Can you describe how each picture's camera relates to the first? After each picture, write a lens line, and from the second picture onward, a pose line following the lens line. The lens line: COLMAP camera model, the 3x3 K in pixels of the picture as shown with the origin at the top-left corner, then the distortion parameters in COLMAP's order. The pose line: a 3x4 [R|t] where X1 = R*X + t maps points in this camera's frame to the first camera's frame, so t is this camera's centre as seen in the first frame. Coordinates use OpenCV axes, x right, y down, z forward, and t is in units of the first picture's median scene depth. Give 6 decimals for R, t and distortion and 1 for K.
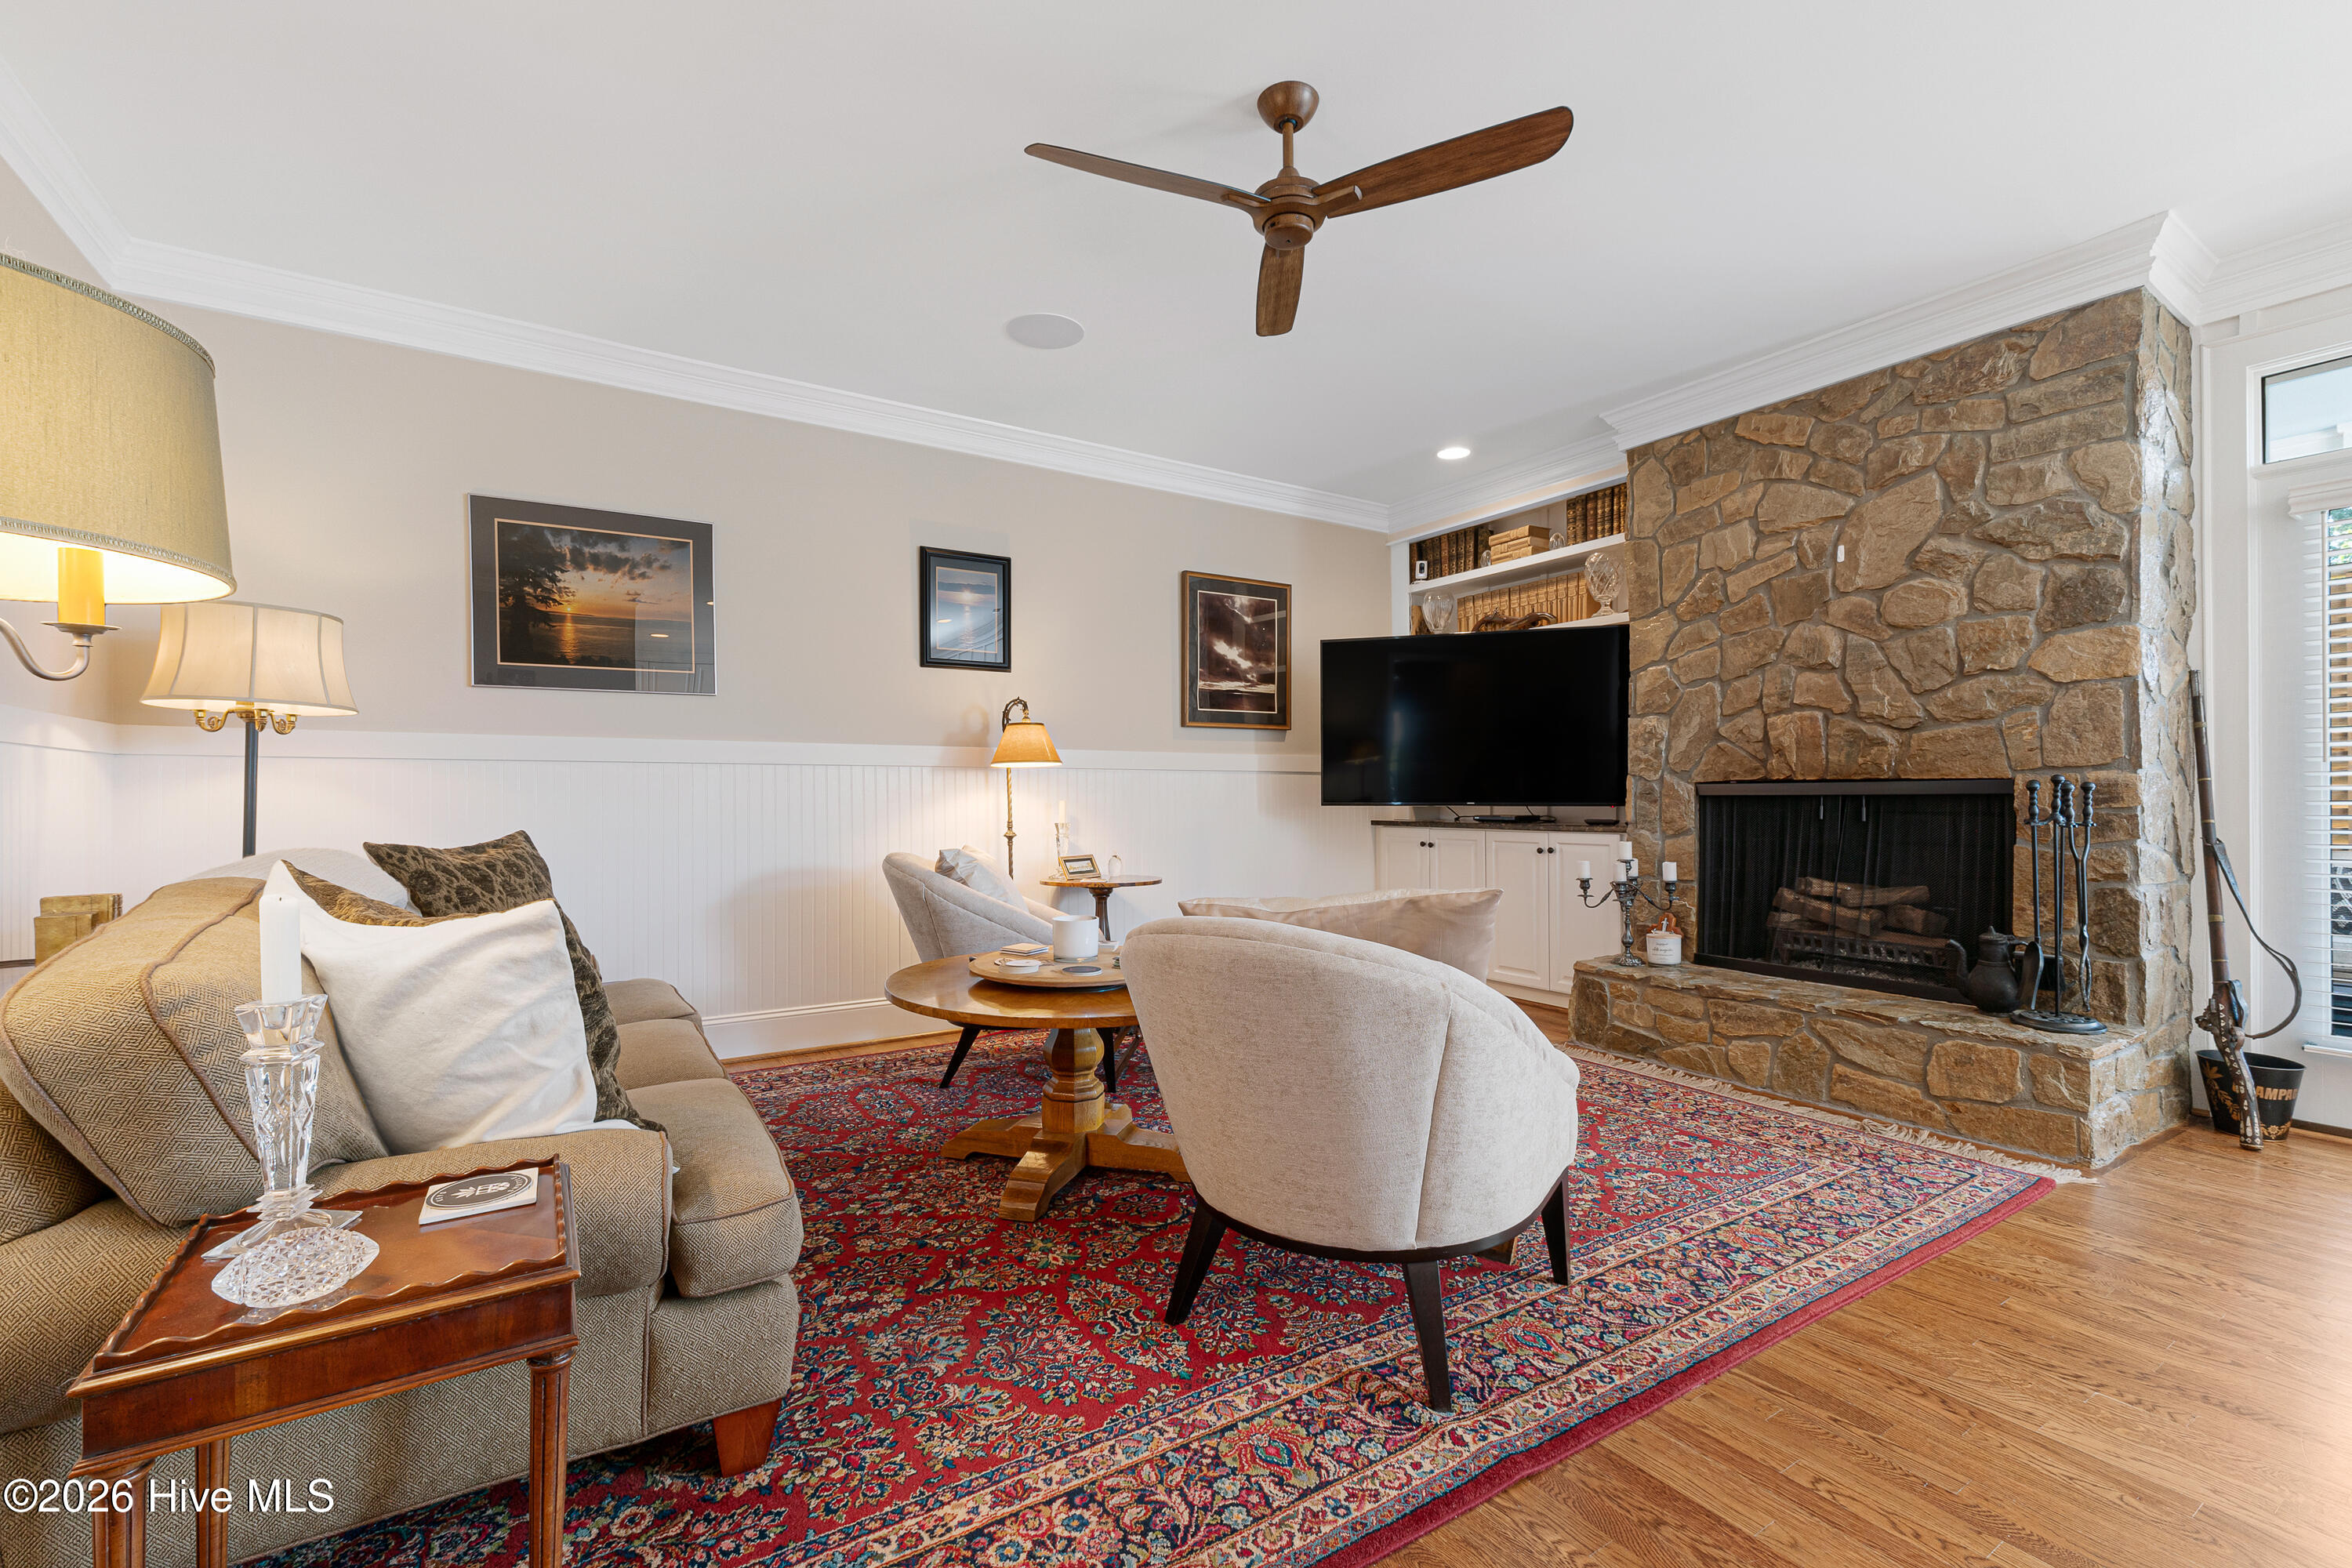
lens RADIAL K [[994.5, 0, 1174.1], [0, 994.5, 793.9], [0, 0, 1]] dist [0.003305, 0.000106]
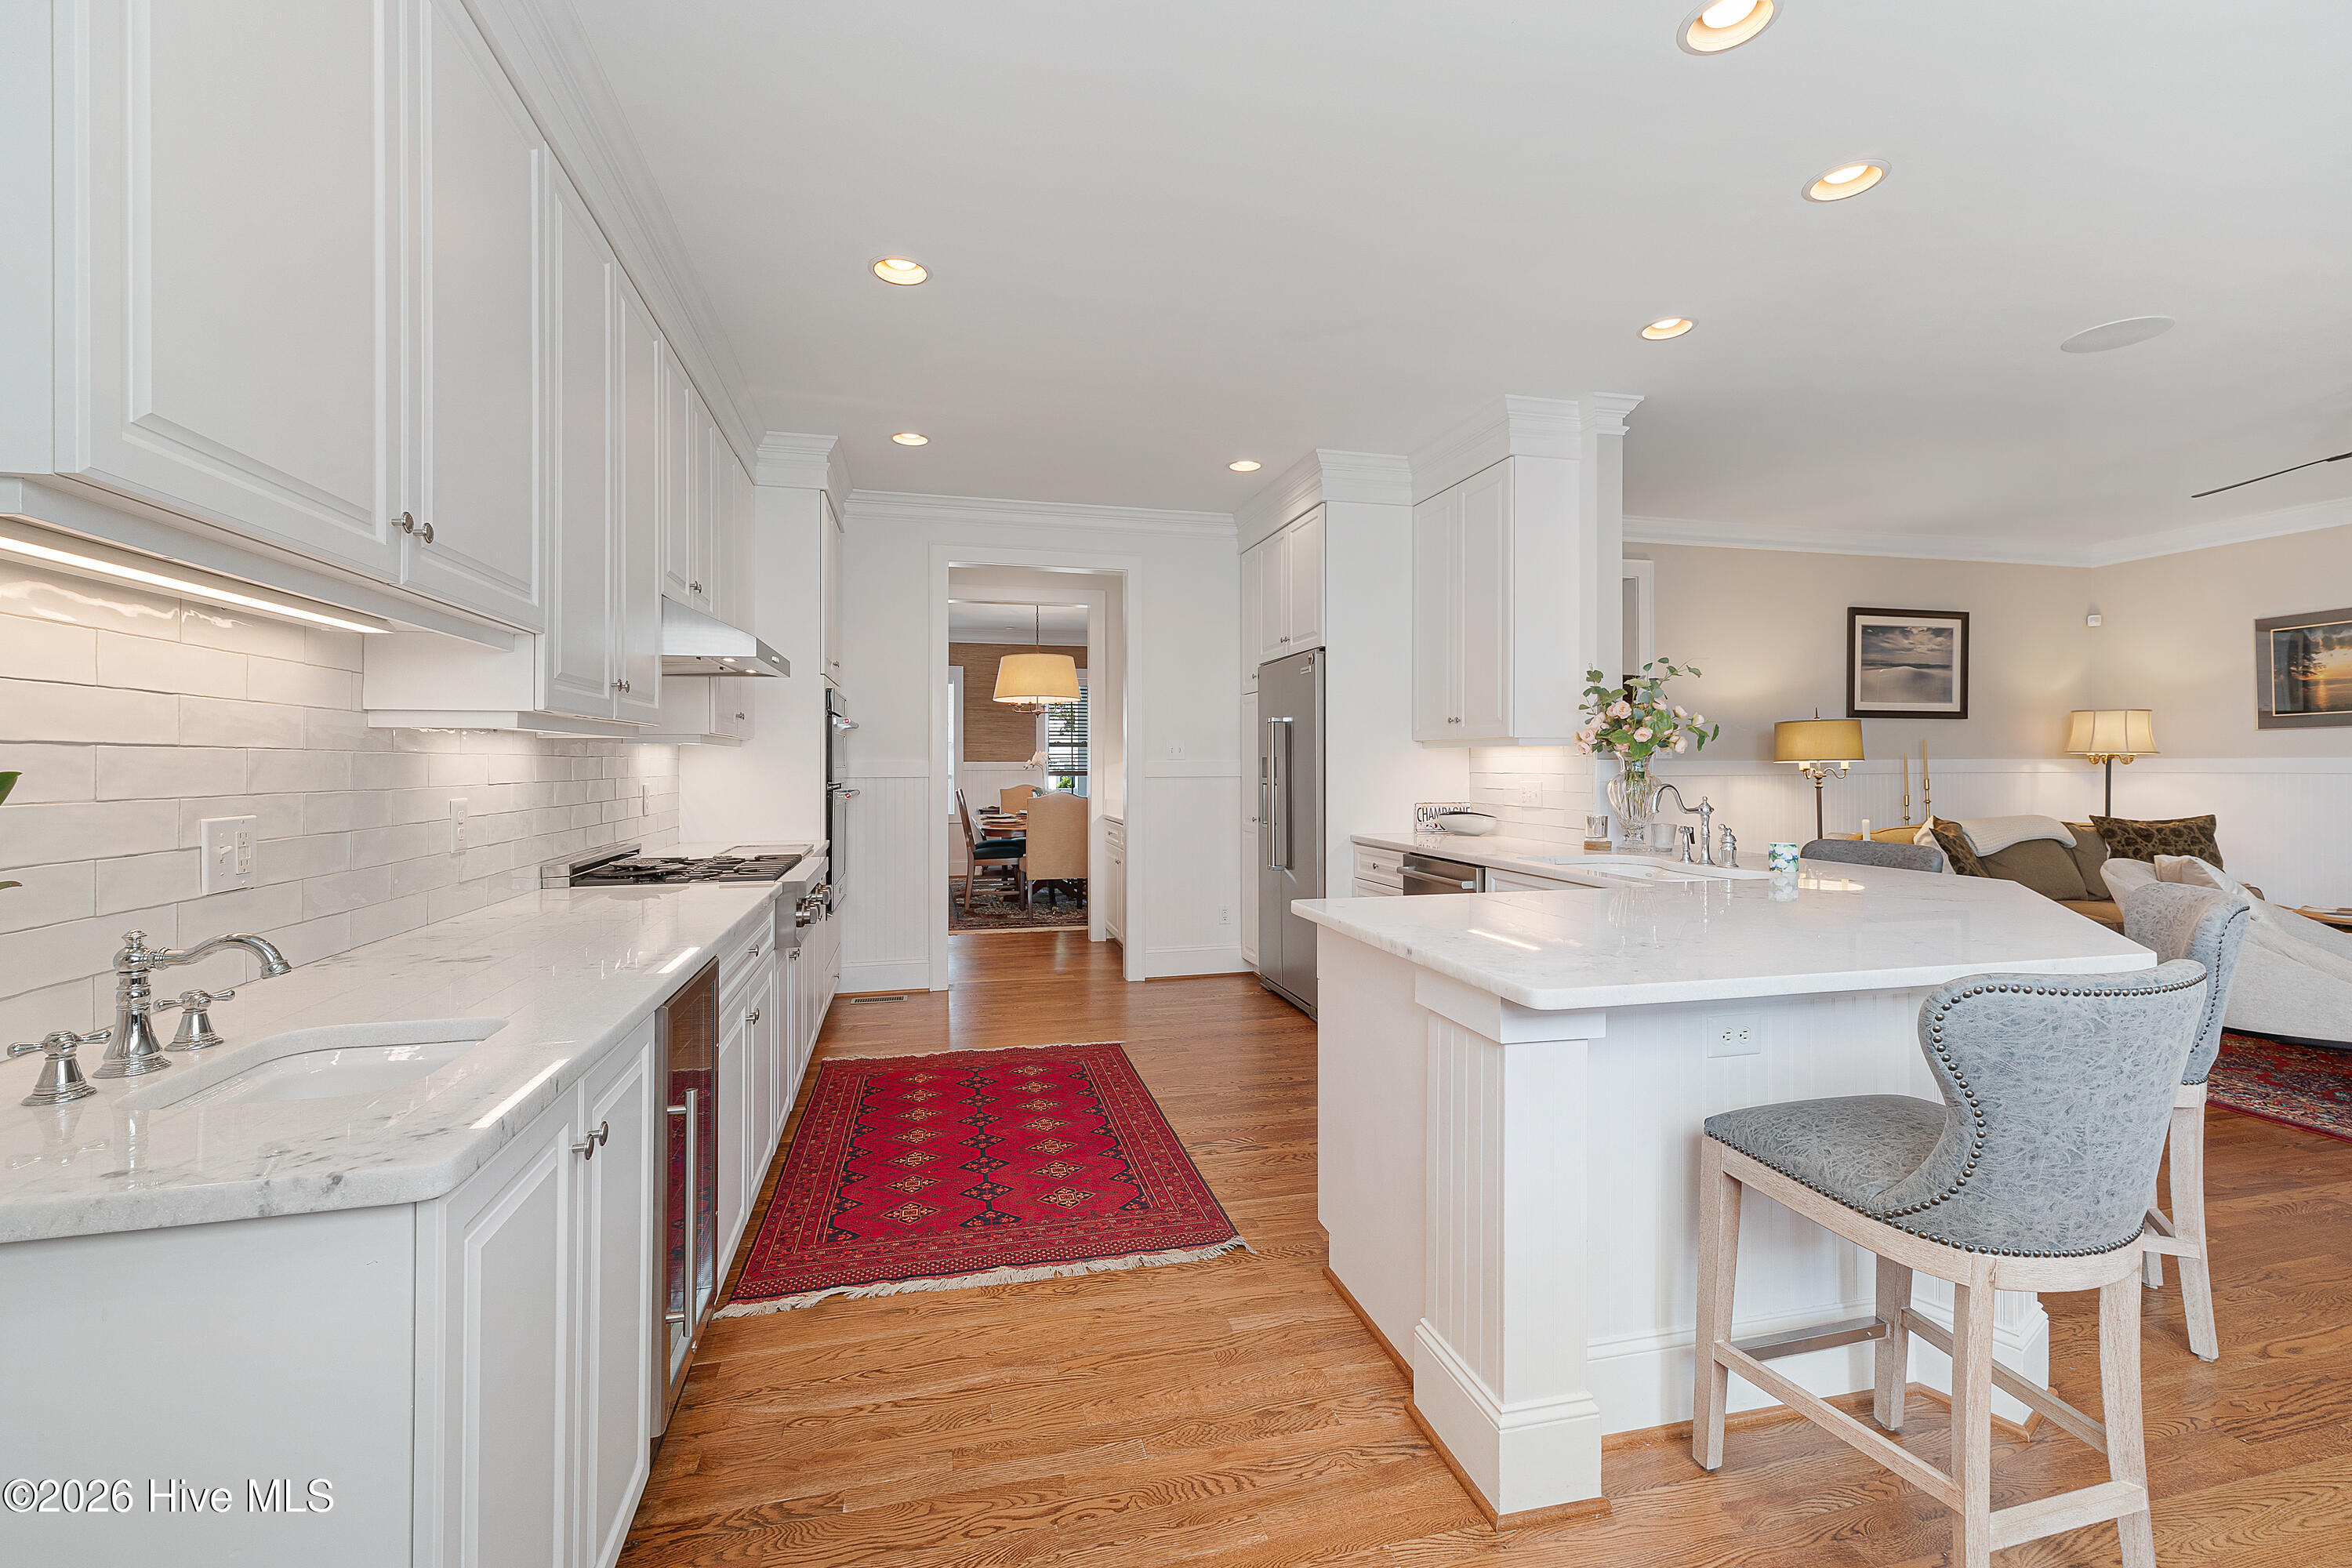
lens RADIAL K [[992.8, 0, 1164.9], [0, 992.8, 782.2], [0, 0, 1]] dist [0.003932, 0.000586]
pose [[-0.330200, 0.018541, -0.943729, 1.775830], [0.004937, 0.999827, 0.017915, -0.067279], [0.943898, 0.001256, -0.330234, -0.240075]]
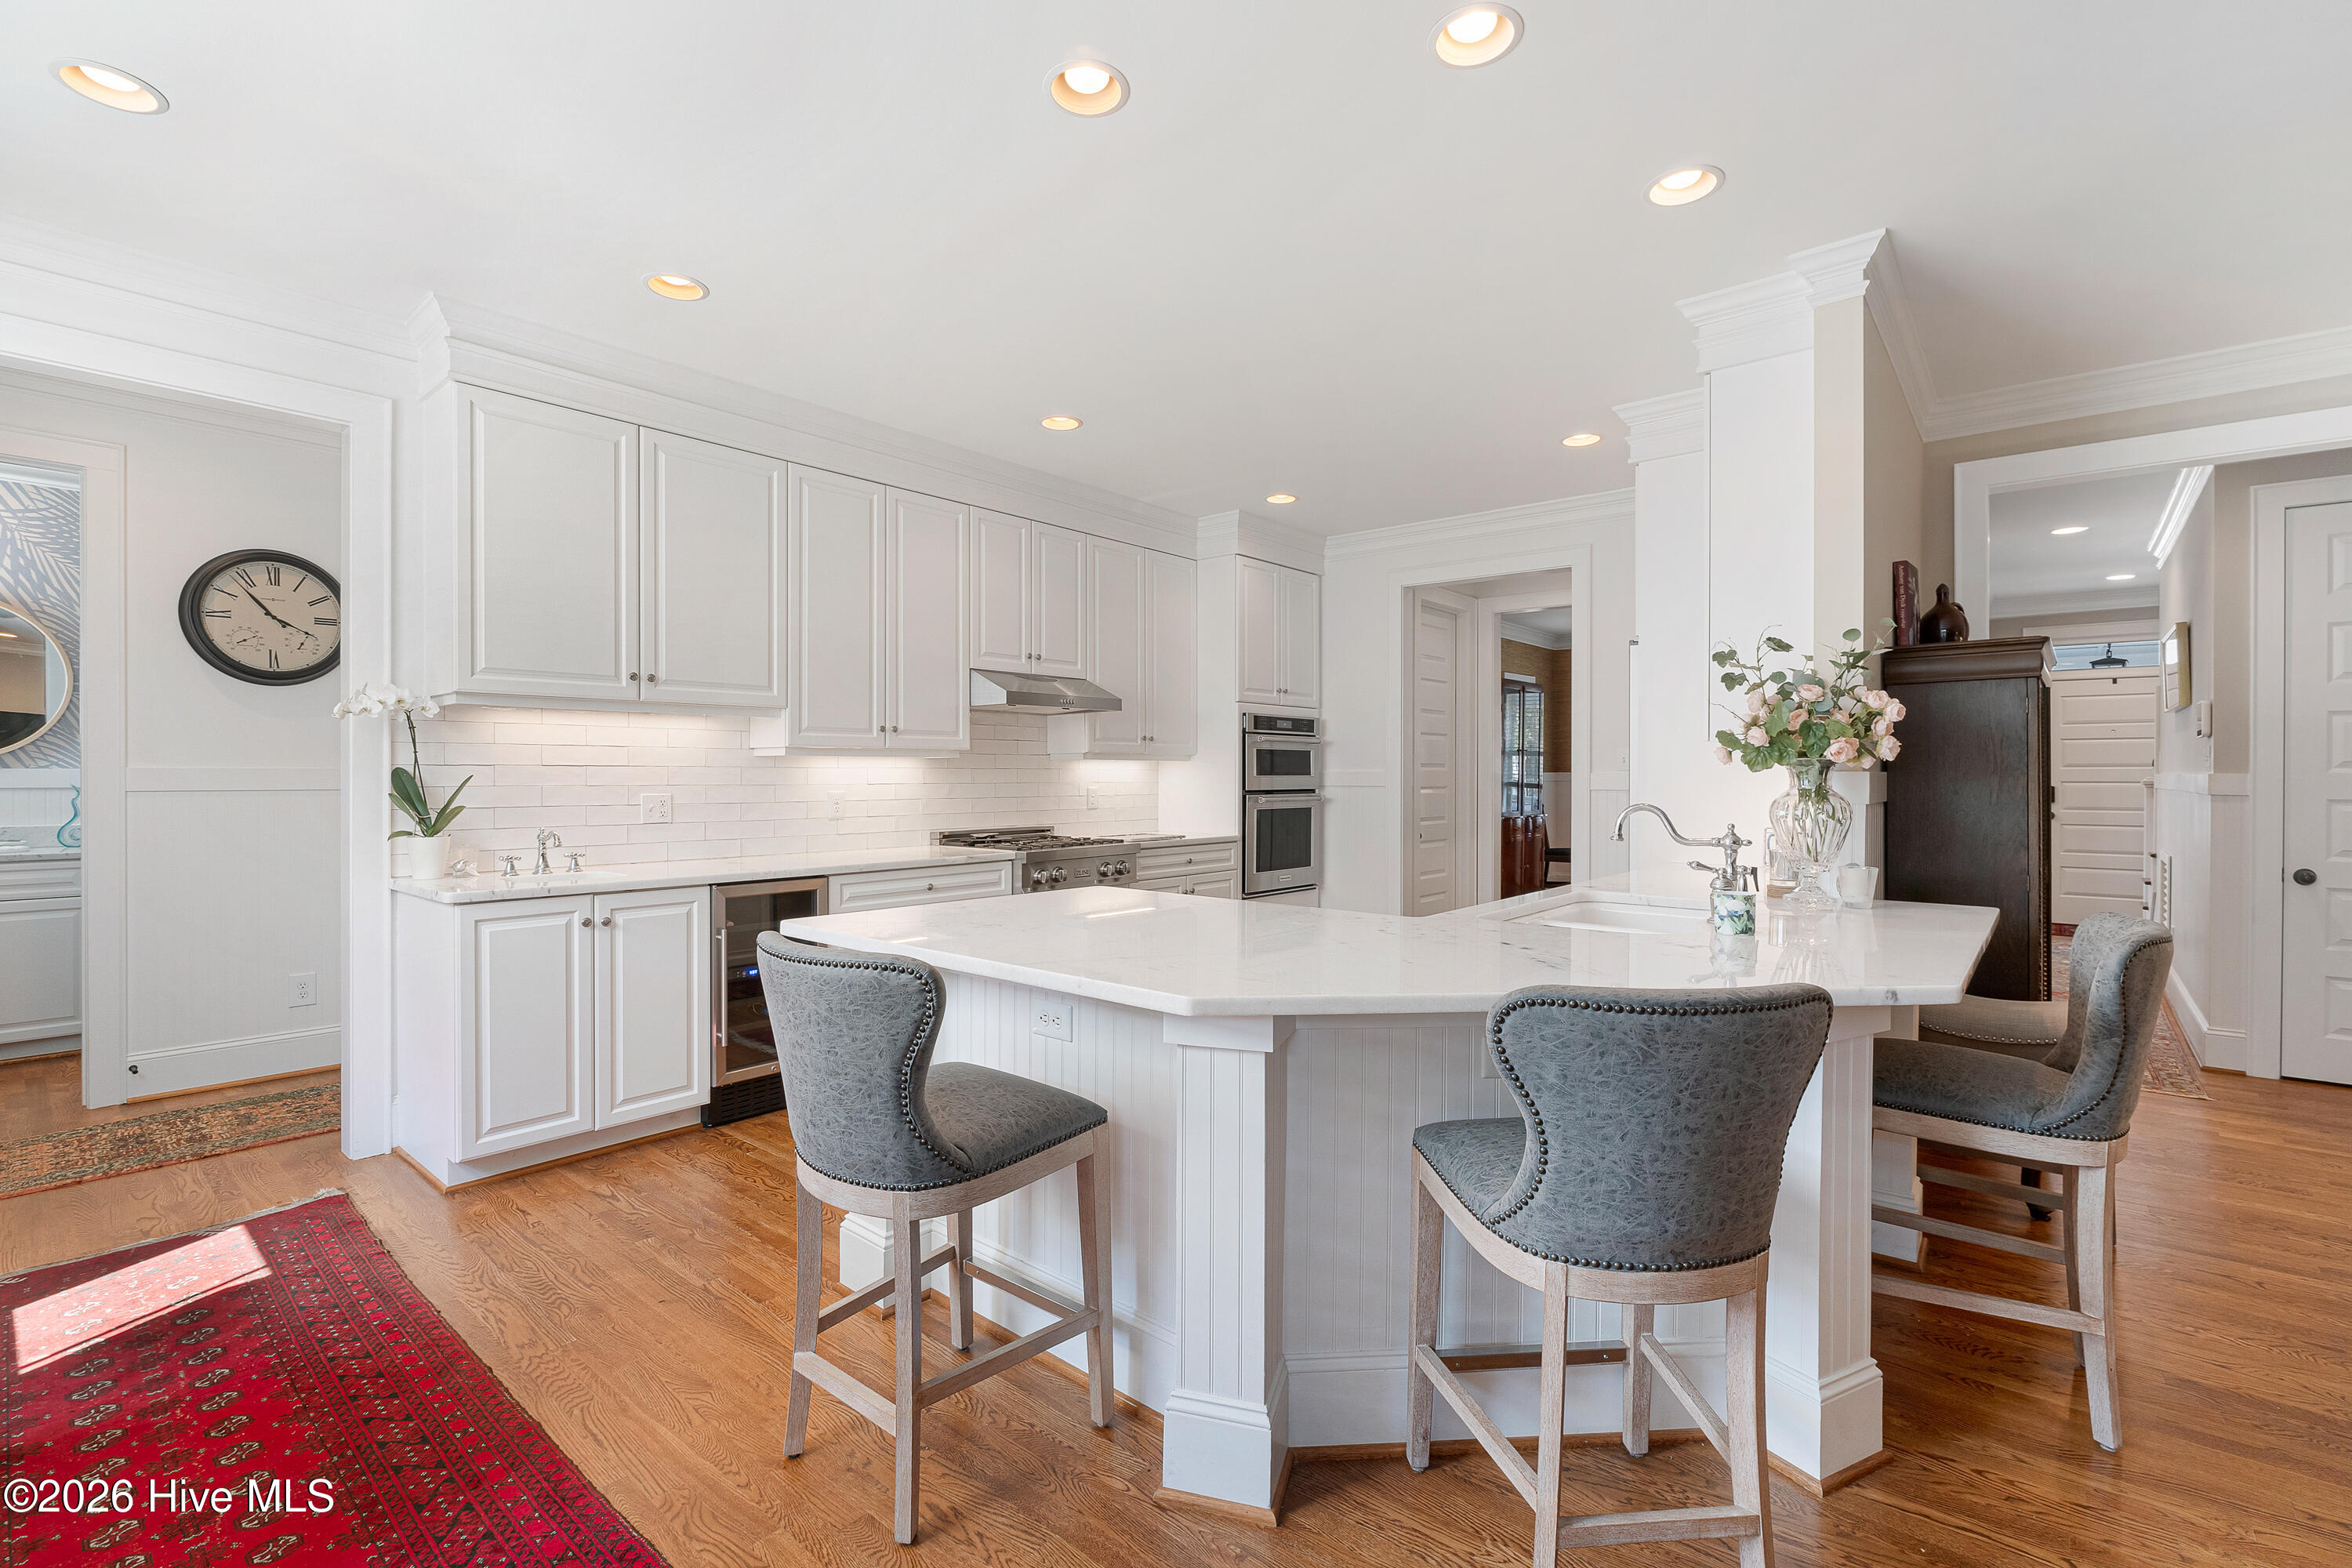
lens RADIAL K [[1030.0, 0, 1180.7], [0, 1030.0, 777.8], [0, 0, 1]] dist [0.001225, -0.006495]
pose [[-0.956913, -0.000590, -0.290375, 1.179852], [-0.000922, 0.999999, 0.001007, -0.065939], [0.290374, 0.001231, -0.956912, 0.610004]]
